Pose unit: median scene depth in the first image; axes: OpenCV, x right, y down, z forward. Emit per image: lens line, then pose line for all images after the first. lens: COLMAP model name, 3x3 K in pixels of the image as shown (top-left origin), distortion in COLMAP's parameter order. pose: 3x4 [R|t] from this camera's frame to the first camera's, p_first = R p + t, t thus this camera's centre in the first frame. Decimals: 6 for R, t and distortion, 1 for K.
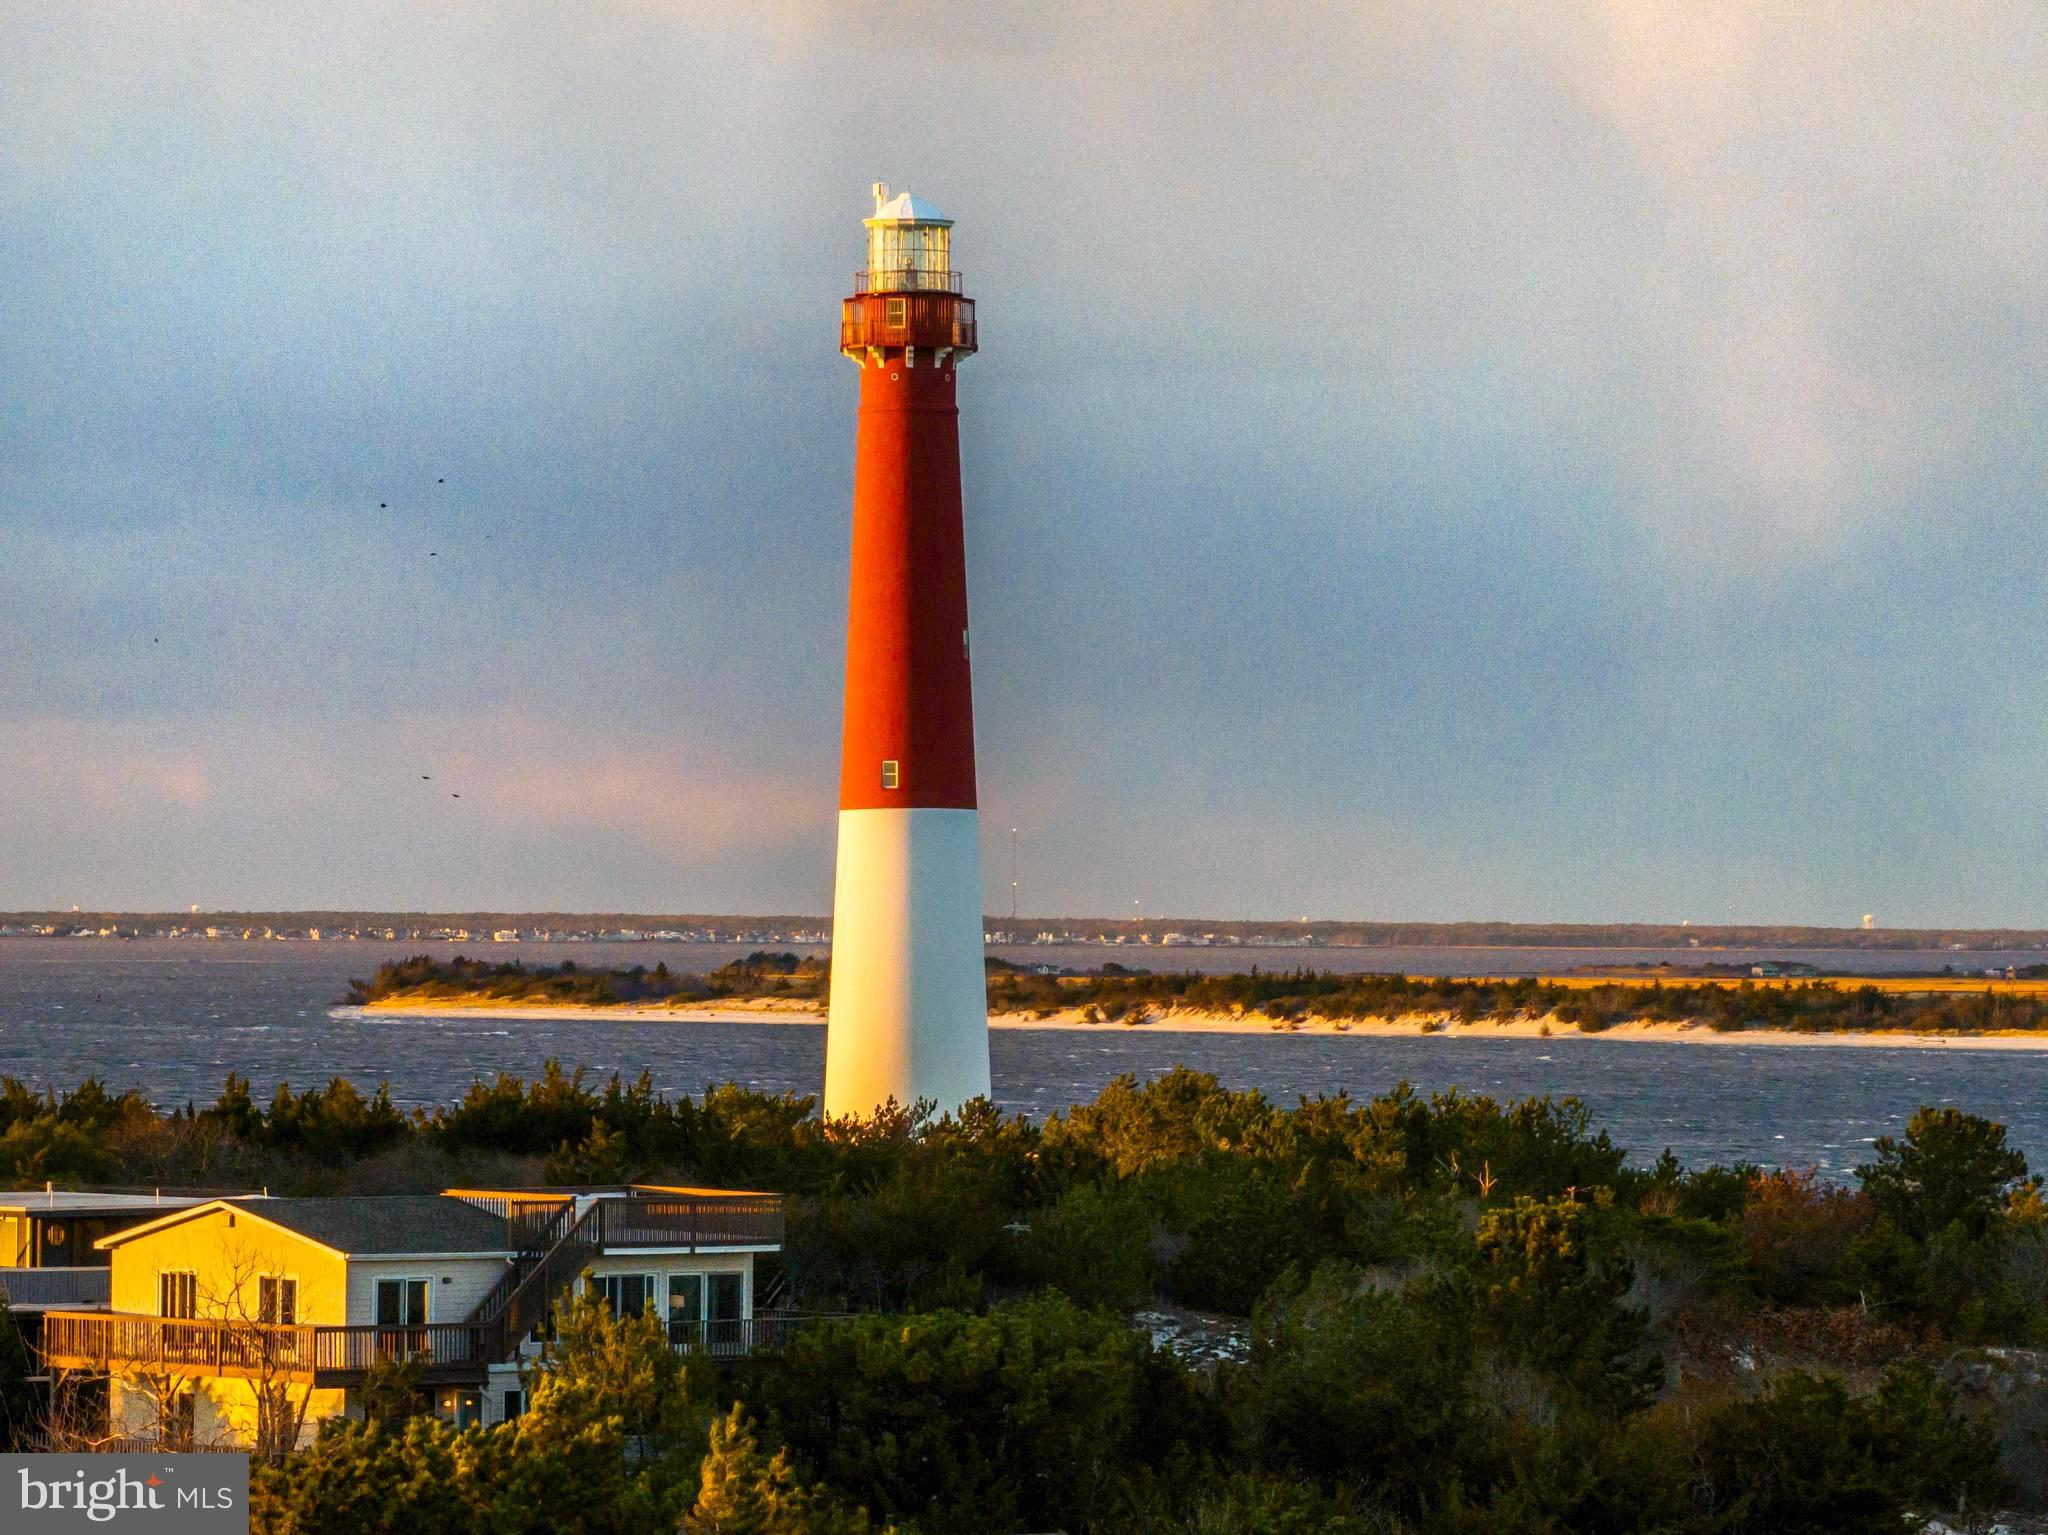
lens RADIAL K [[10027.8, 0, 1024.0], [0, 10027.8, 767.5], [0, 0, 1]] dist [0.054967, 0.849382]
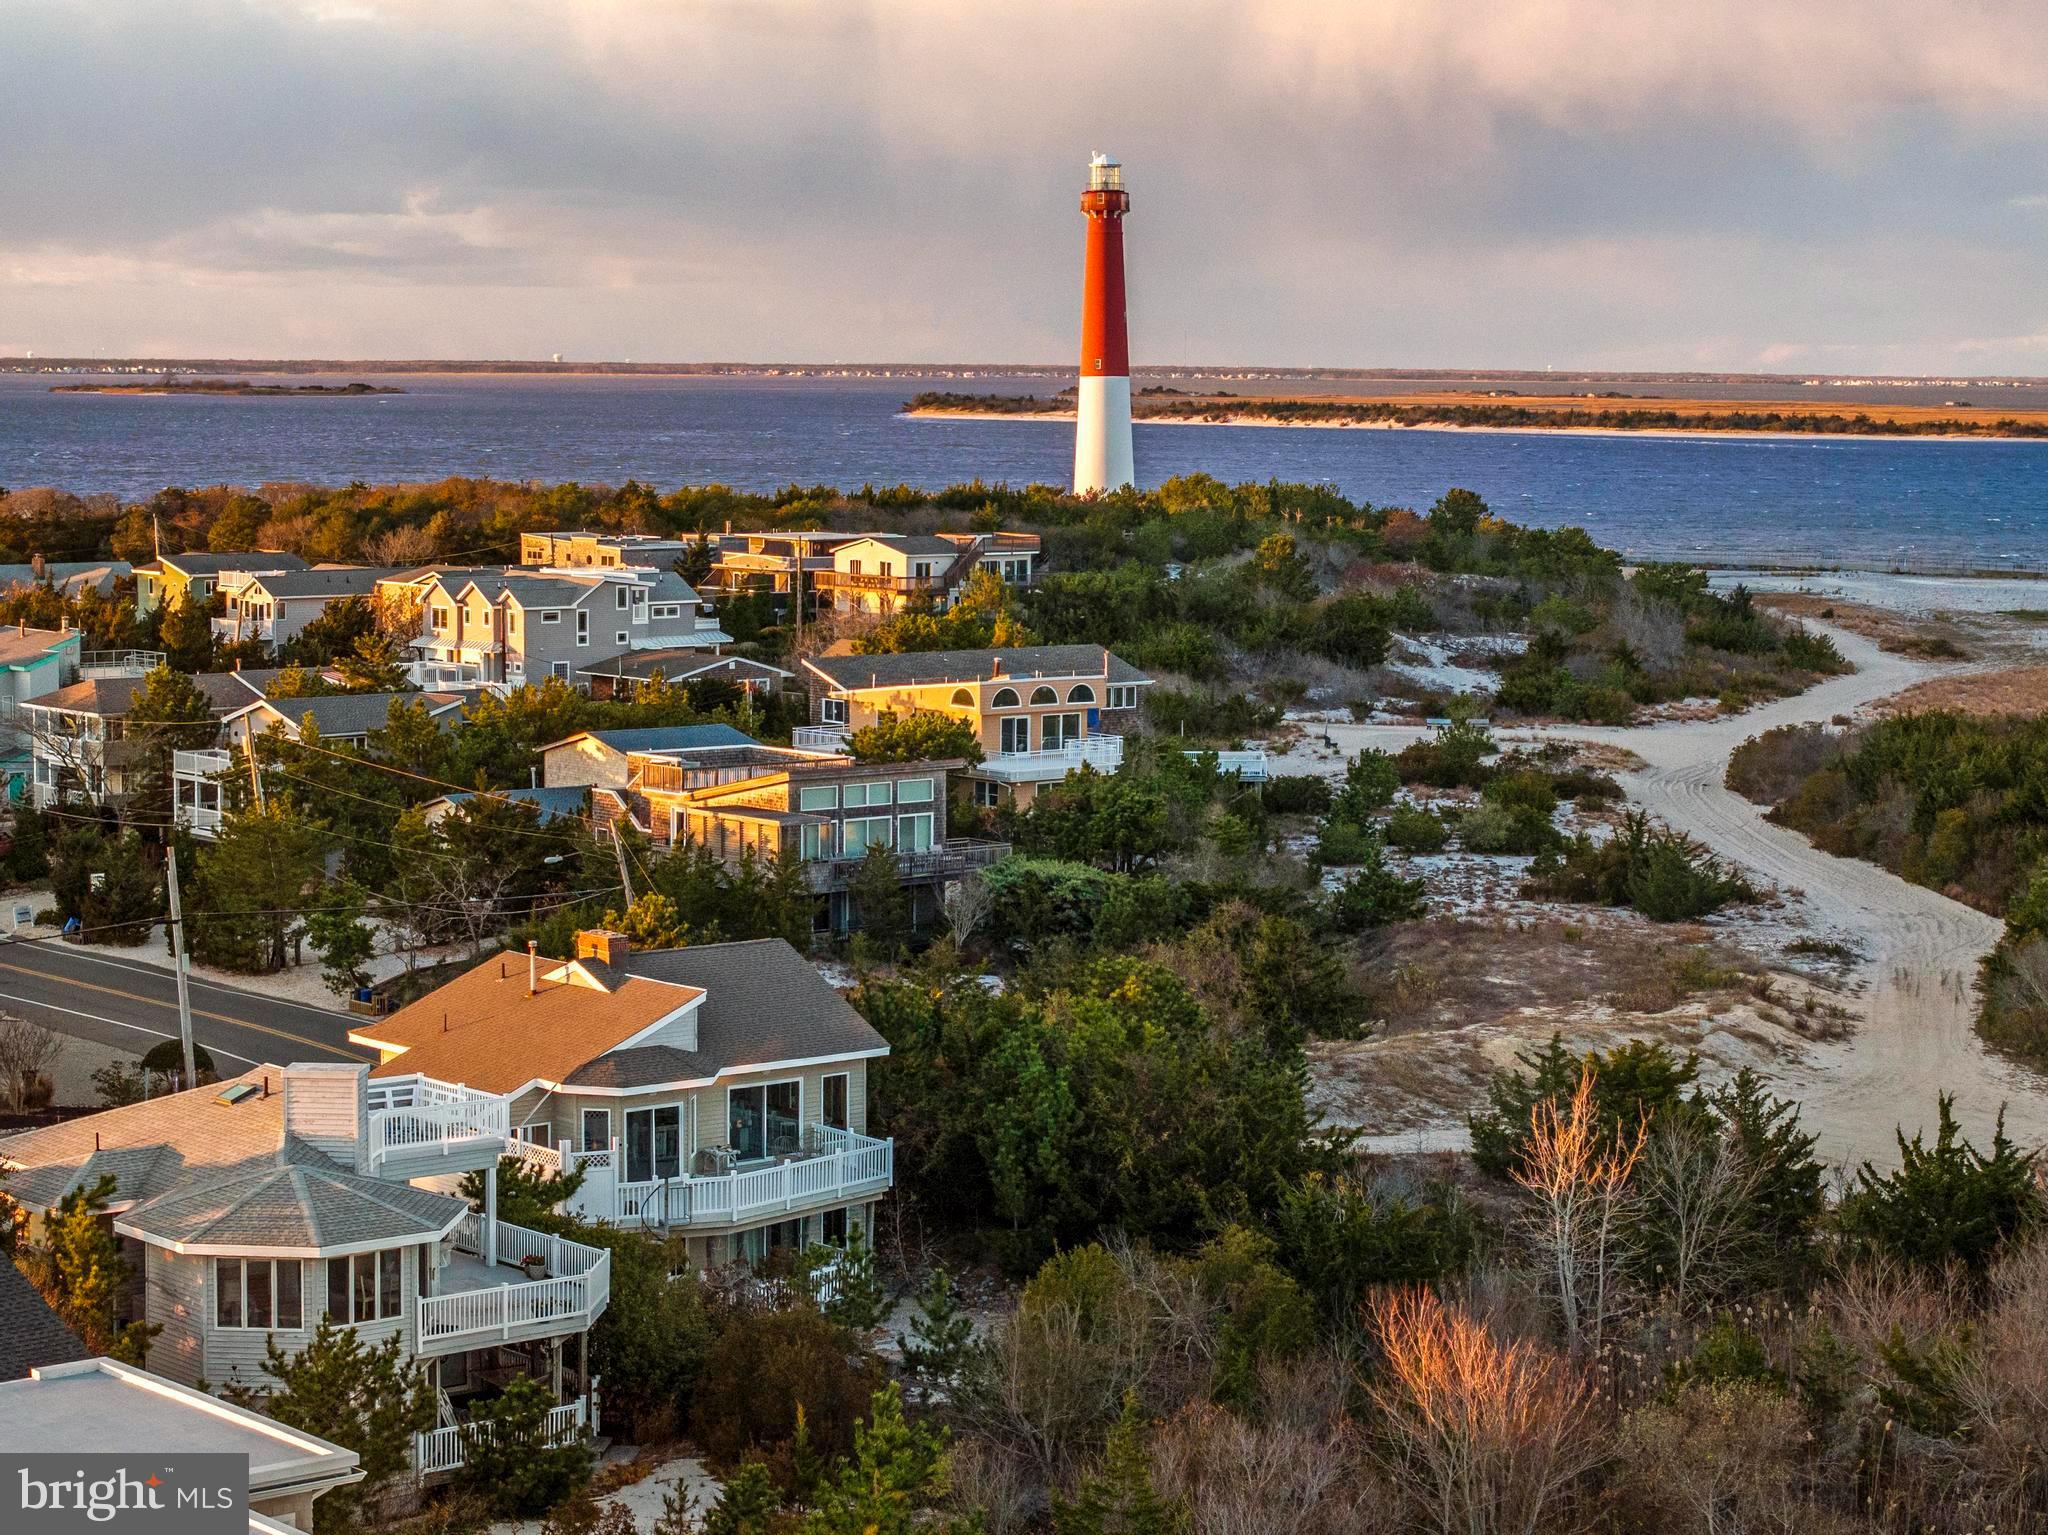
lens RADIAL K [[4224.8, 0, 1024.0], [0, 4224.8, 767.5], [0, 0, 1]] dist [-0.131407, -0.043969]
pose [[0.999258, 0.004097, -0.038292, 0.013830], [0.000103, 0.994037, 0.109040, -0.018836], [0.038510, -0.108963, 0.993300, -0.217119]]
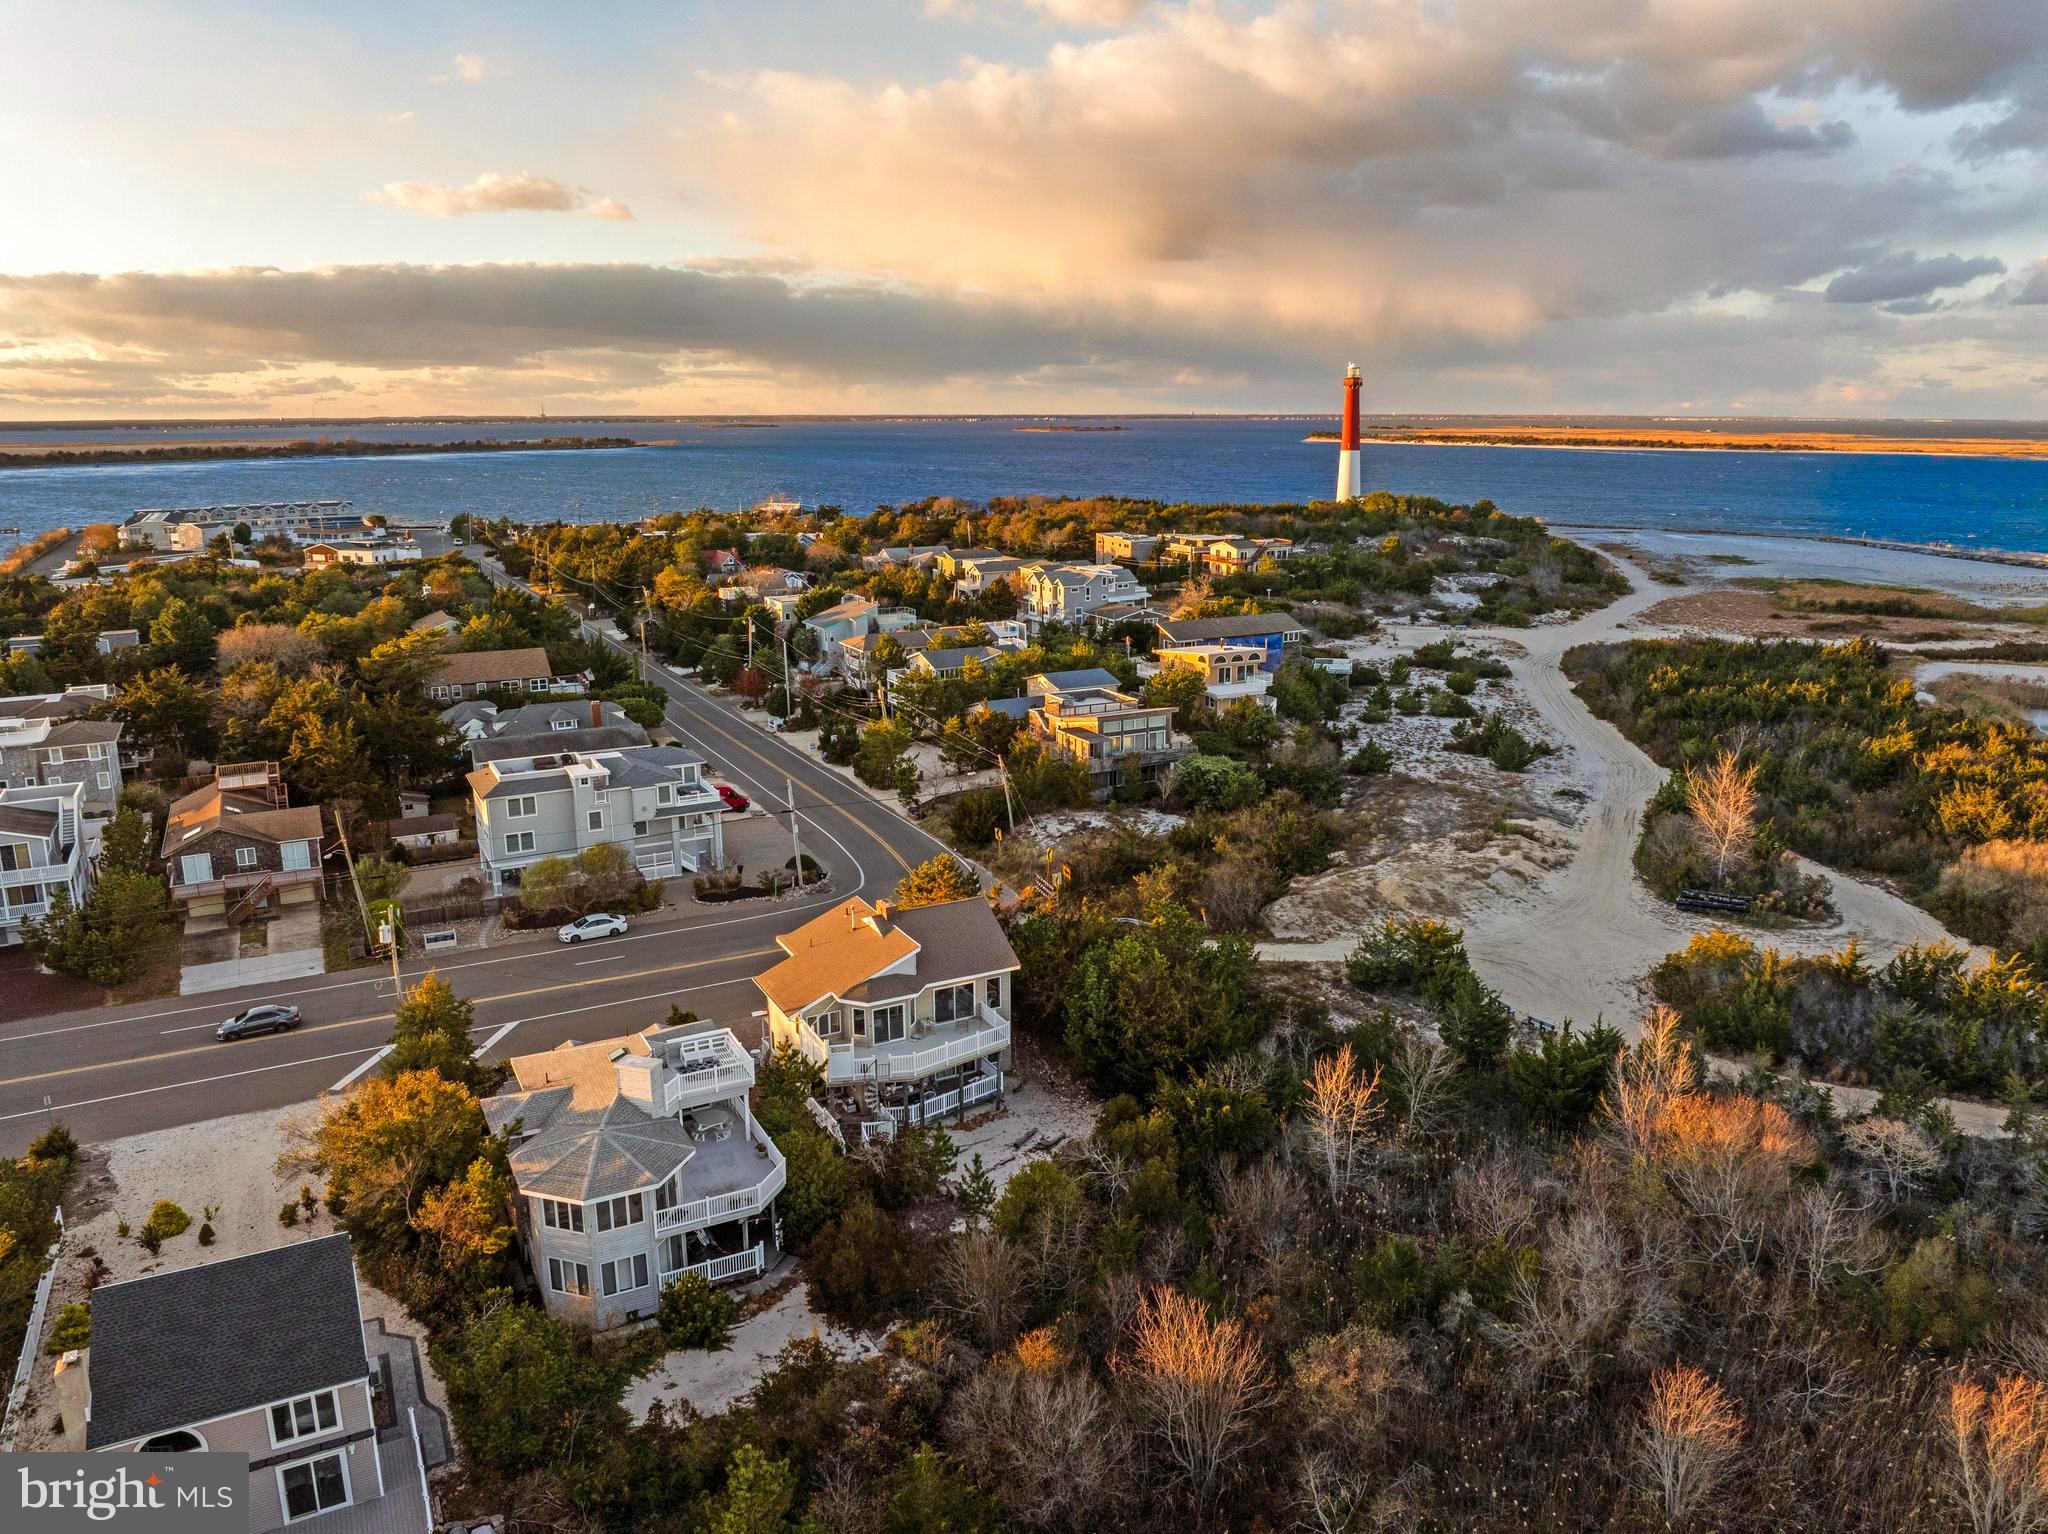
lens RADIAL K [[1443.0, 0, 1029.6], [0, 1443.0, 766.8], [0, 0, 1]] dist [-0.032897, -0.009260]
pose [[0.967371, 0.049906, -0.248399, 0.041256], [0.013690, 0.968680, 0.247935, -0.043154], [0.252992, -0.243246, 0.936390, -0.122855]]
